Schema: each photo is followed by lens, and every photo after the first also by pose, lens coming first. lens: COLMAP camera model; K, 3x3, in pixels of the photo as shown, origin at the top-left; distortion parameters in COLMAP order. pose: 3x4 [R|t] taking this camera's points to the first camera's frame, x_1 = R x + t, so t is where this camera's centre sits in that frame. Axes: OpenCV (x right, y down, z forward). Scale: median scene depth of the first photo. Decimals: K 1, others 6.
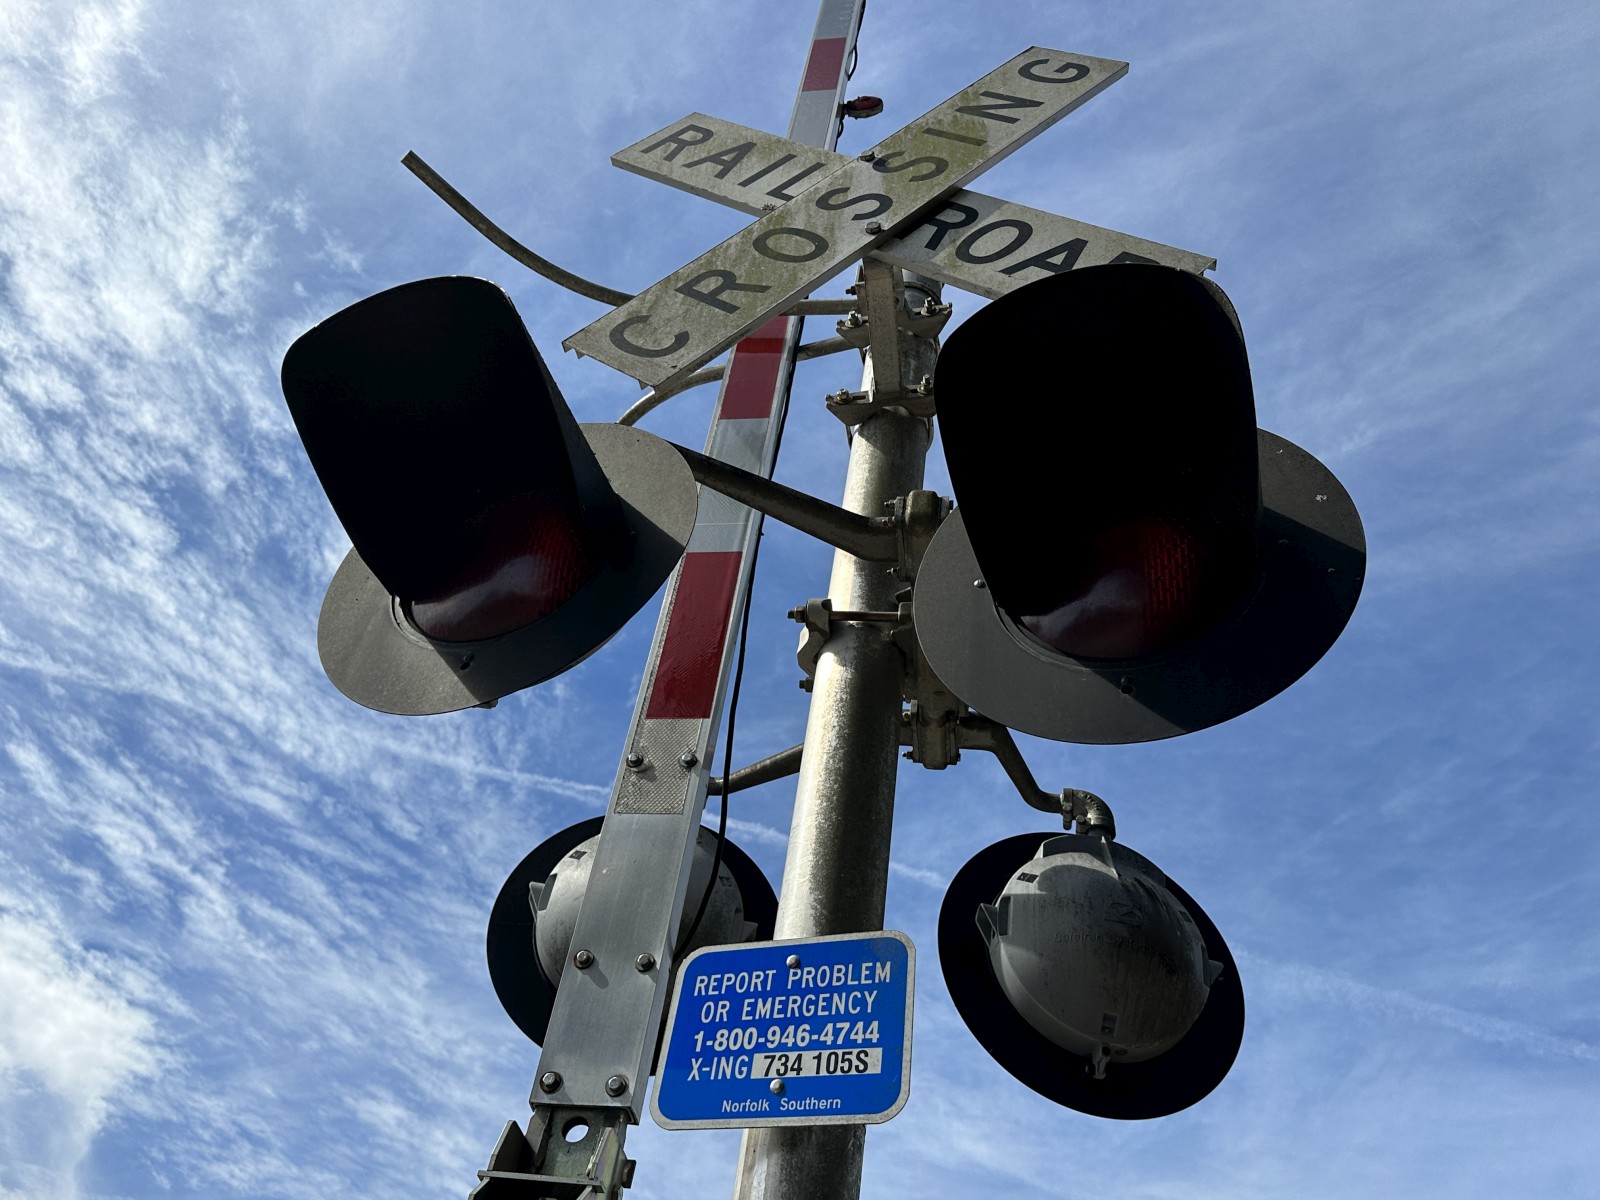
lens RADIAL K [[1327.1, 0, 796.6], [0, 1327.1, 559.1], [0, 0, 1]] dist [0.084761, -0.124684]
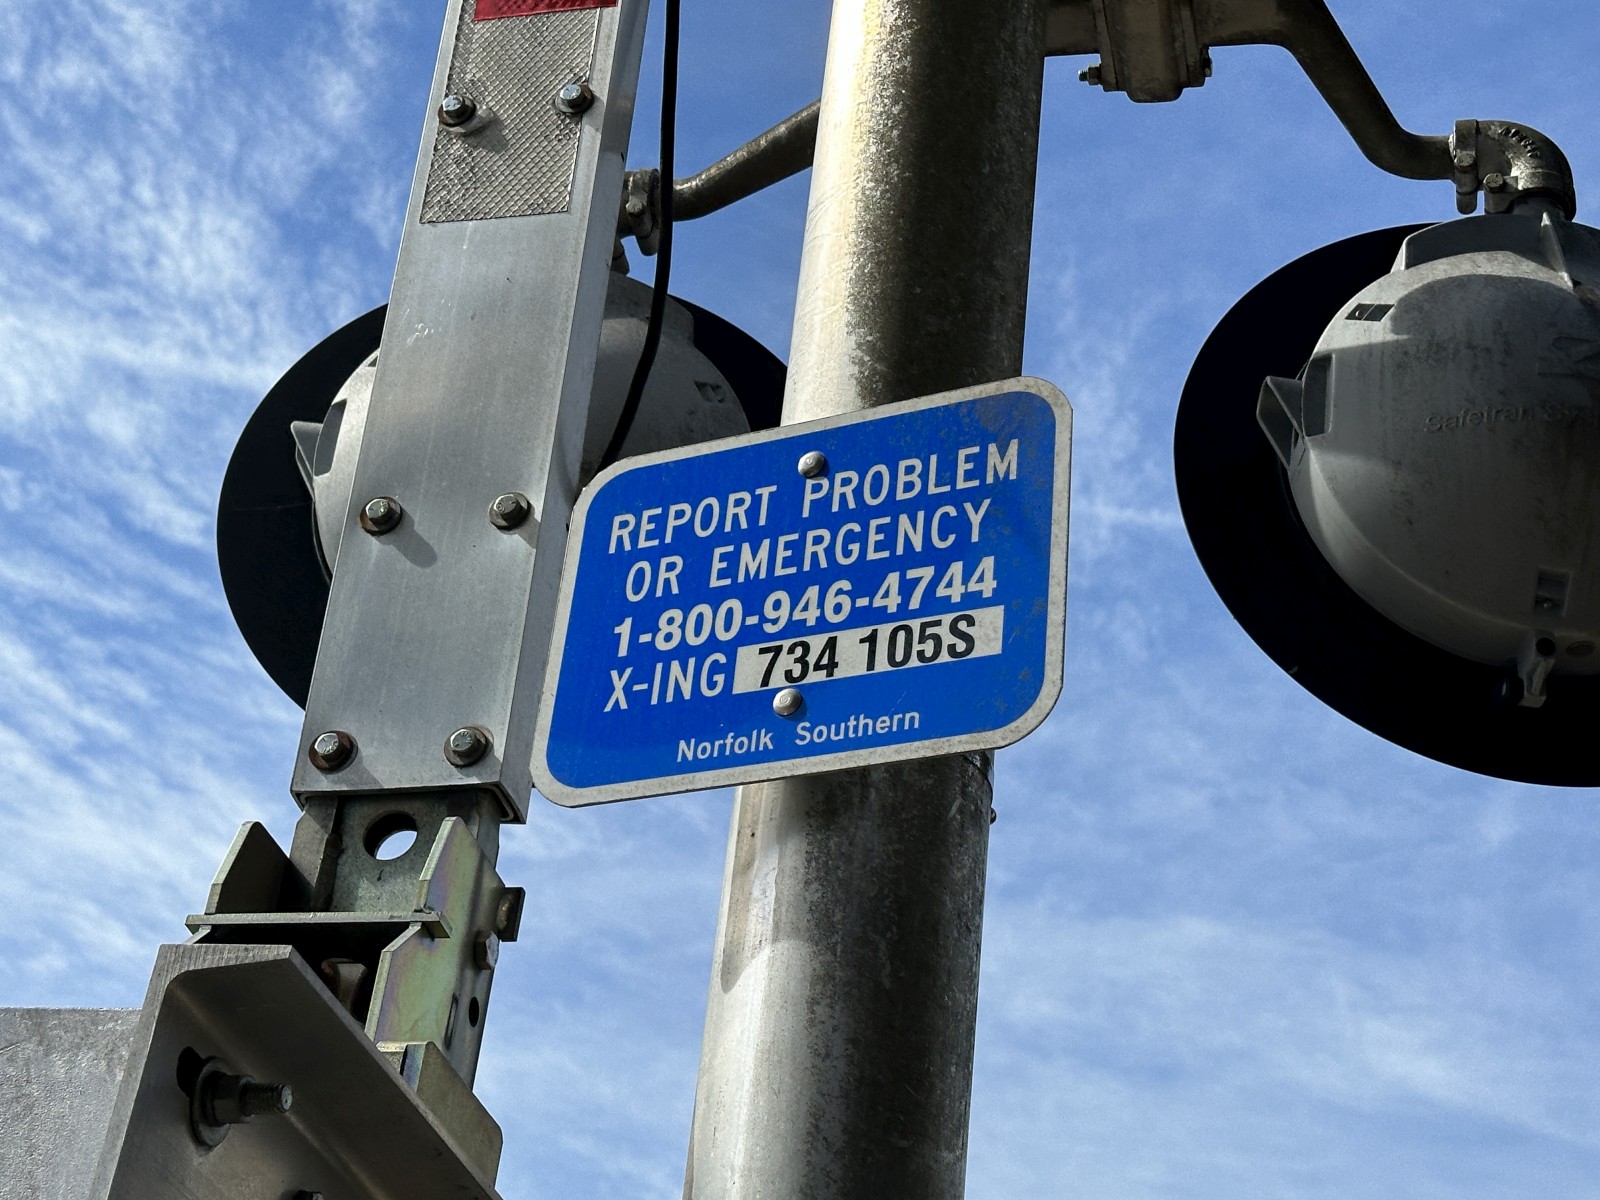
lens RADIAL K [[2890.4, 0, 787.2], [0, 2890.4, 572.6], [0, 0, 1]] dist [0.158267, 0.000000]
pose [[0.994030, -0.077223, -0.077077, 0.051175], [0.092826, 0.969814, 0.225488, 0.091375], [0.057338, -0.231296, 0.971192, 0.018747]]
